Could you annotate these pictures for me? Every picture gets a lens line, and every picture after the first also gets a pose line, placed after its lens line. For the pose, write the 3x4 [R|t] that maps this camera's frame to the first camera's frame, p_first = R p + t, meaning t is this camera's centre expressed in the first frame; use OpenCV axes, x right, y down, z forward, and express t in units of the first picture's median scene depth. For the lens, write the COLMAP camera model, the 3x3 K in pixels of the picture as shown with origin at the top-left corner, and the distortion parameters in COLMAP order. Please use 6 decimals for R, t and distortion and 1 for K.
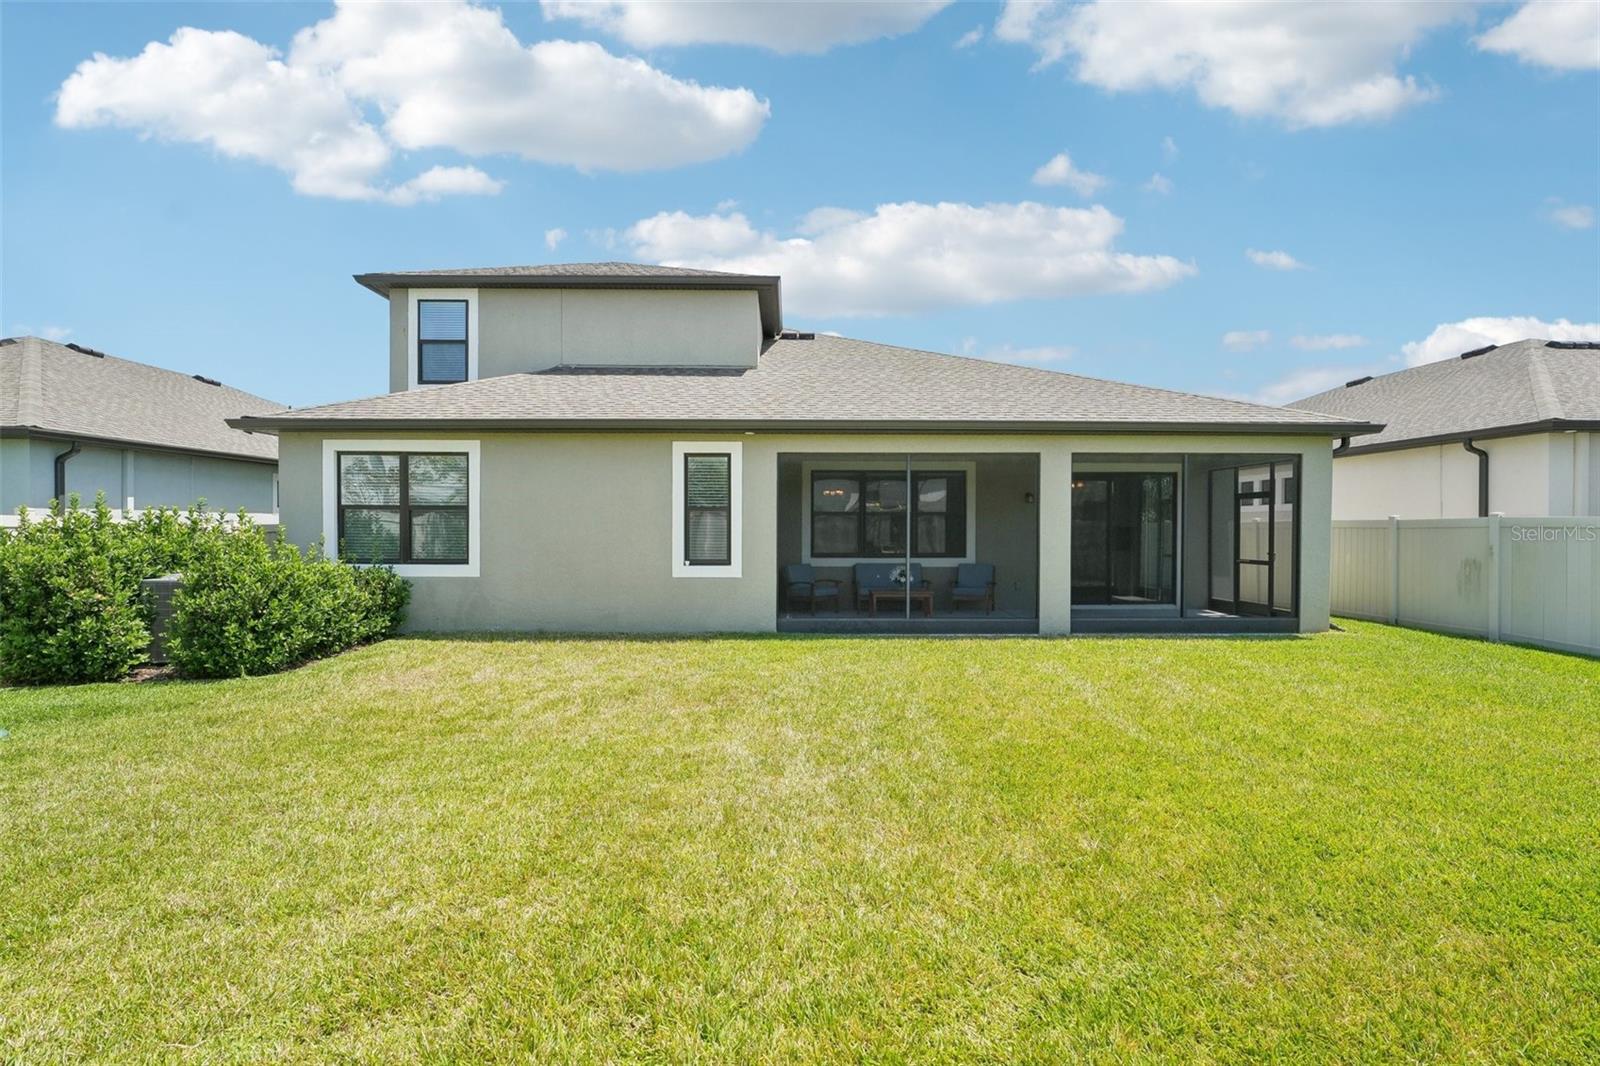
lens RADIAL K [[751.1, 0, 800.0], [0, 751.1, 533.0], [0, 0, 1]] dist [-0.001406, -0.000140]
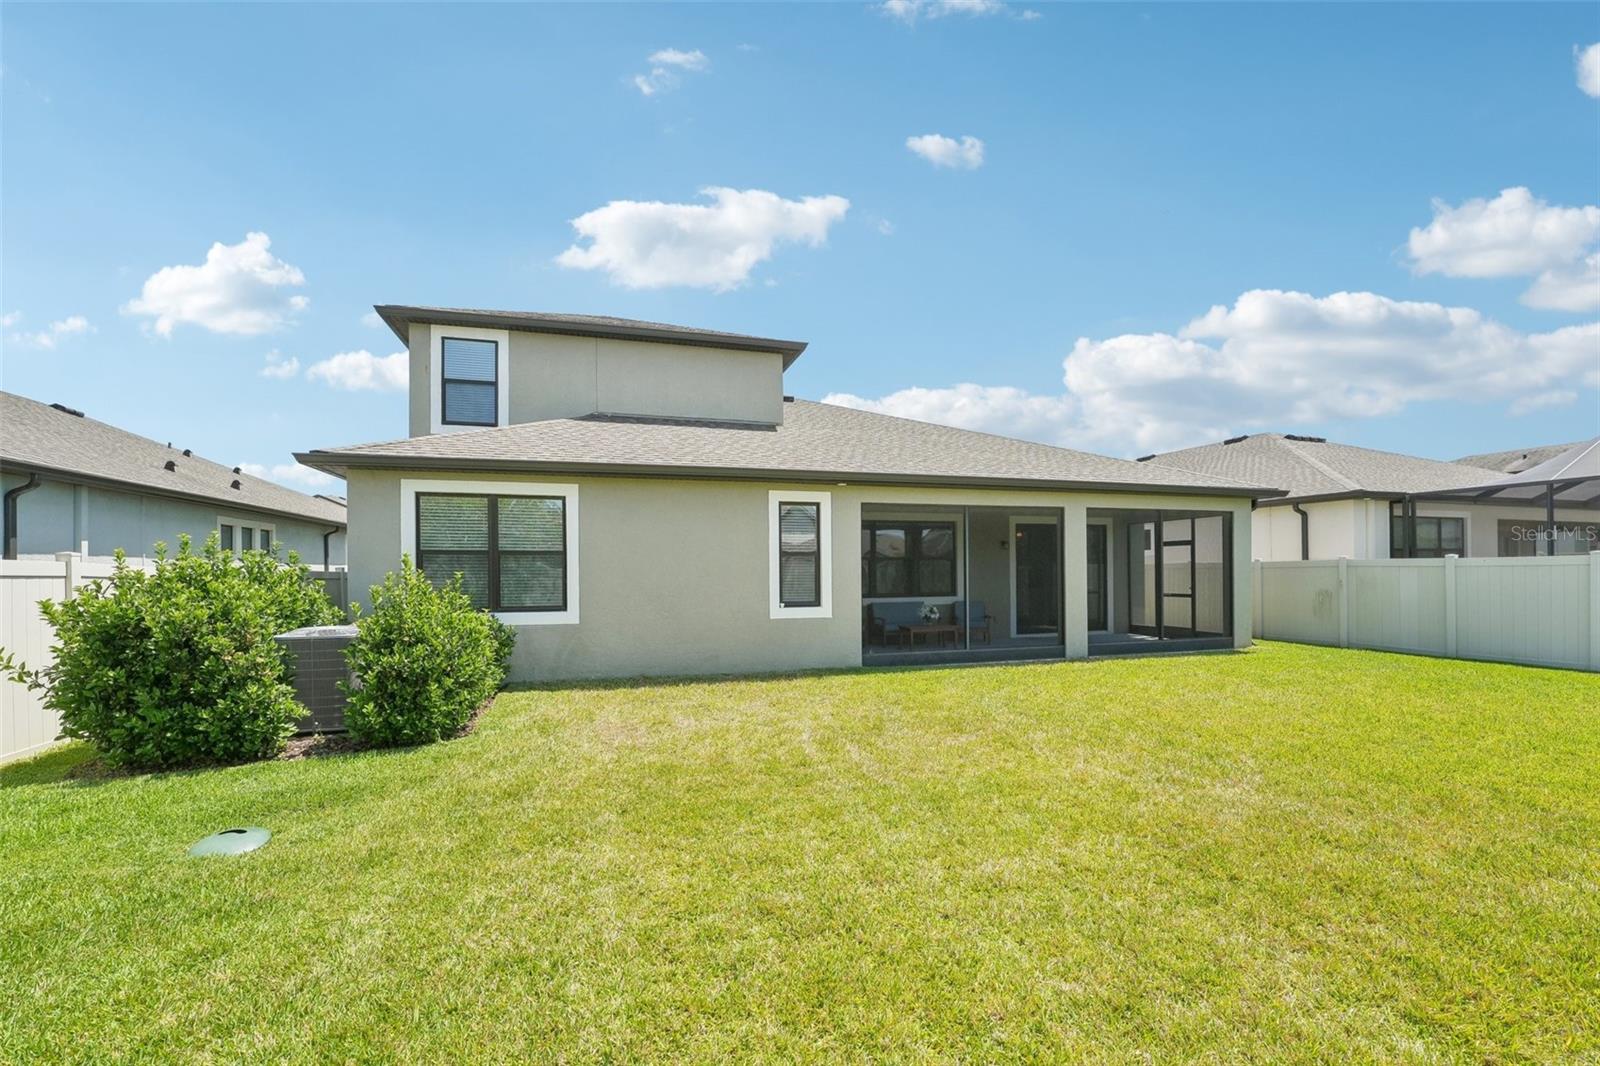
lens RADIAL K [[663.0, 0, 789.0], [0, 663.0, 571.5], [0, 0, 1]] dist [-0.007623, 0.000187]
pose [[0.965361, -0.008185, 0.260789, -0.383284], [0.010862, 0.999902, -0.008826, 0.000879], [-0.260691, 0.011353, 0.965356, 0.094316]]
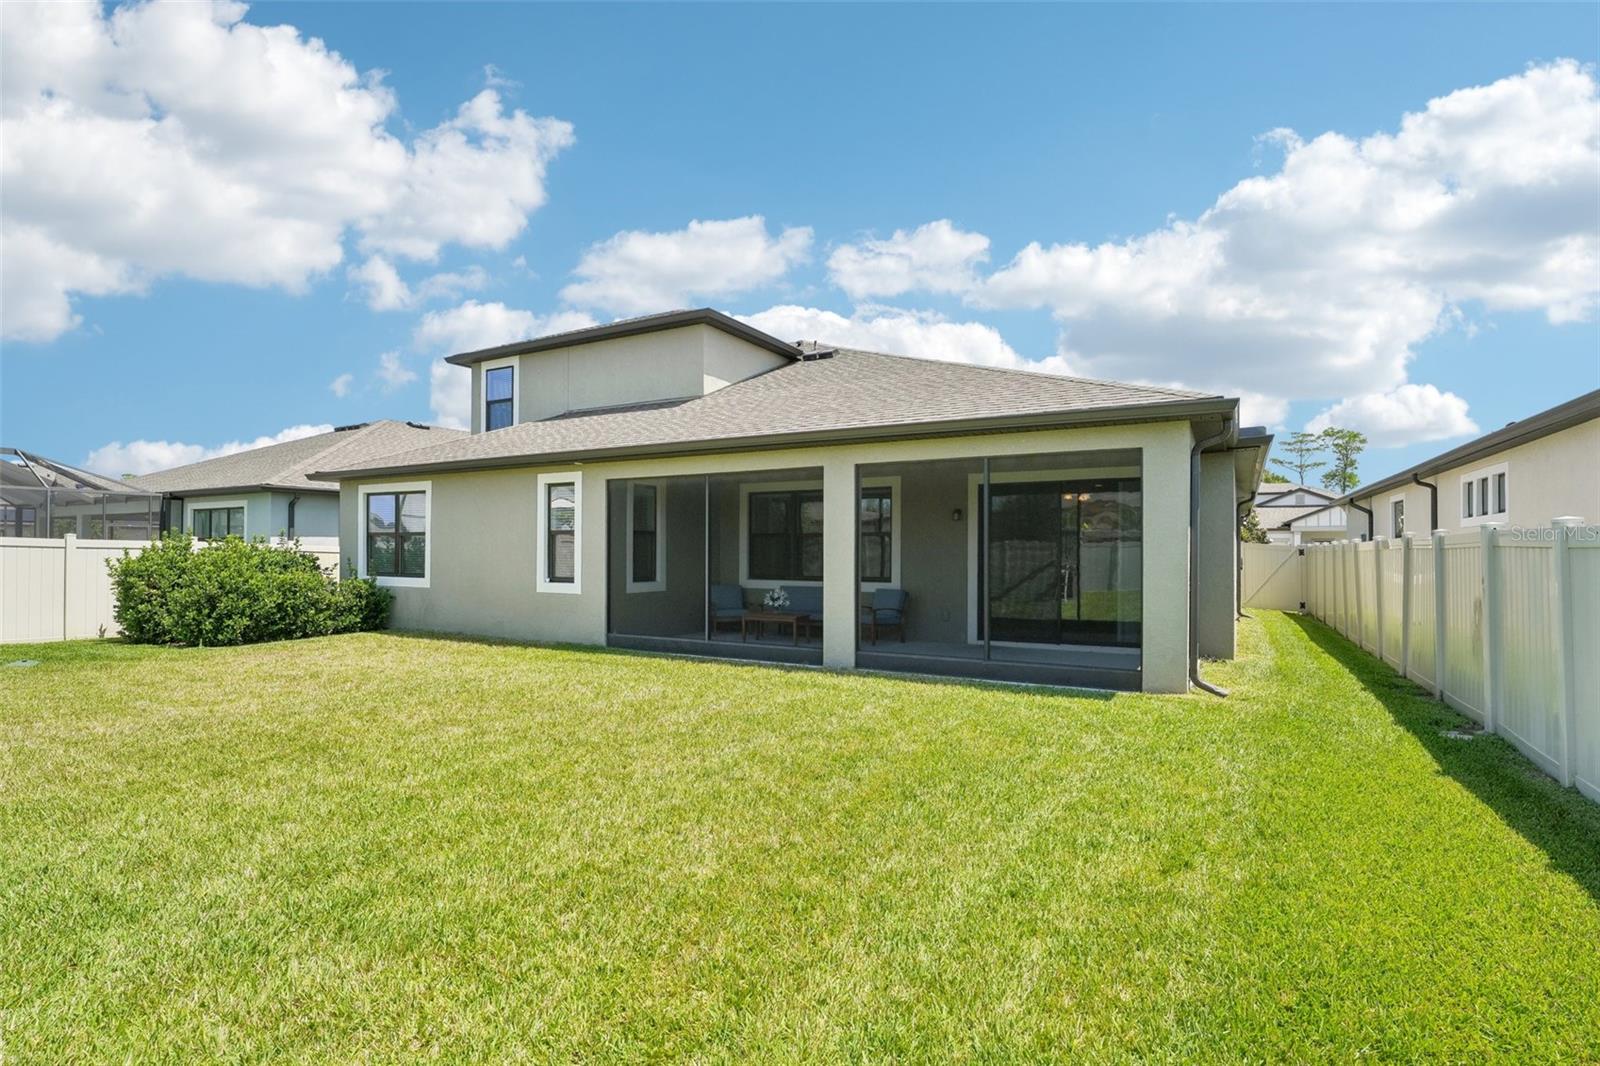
lens RADIAL K [[782.4, 0, 800.0], [0, 782.4, 533.0], [0, 0, 1]] dist [-0.000742, -0.000210]
pose [[0.863299, -0.011050, -0.504572, 0.772299], [-0.005165, 0.999515, -0.030726, 0.003140], [0.504667, 0.029132, 0.862823, 0.170683]]
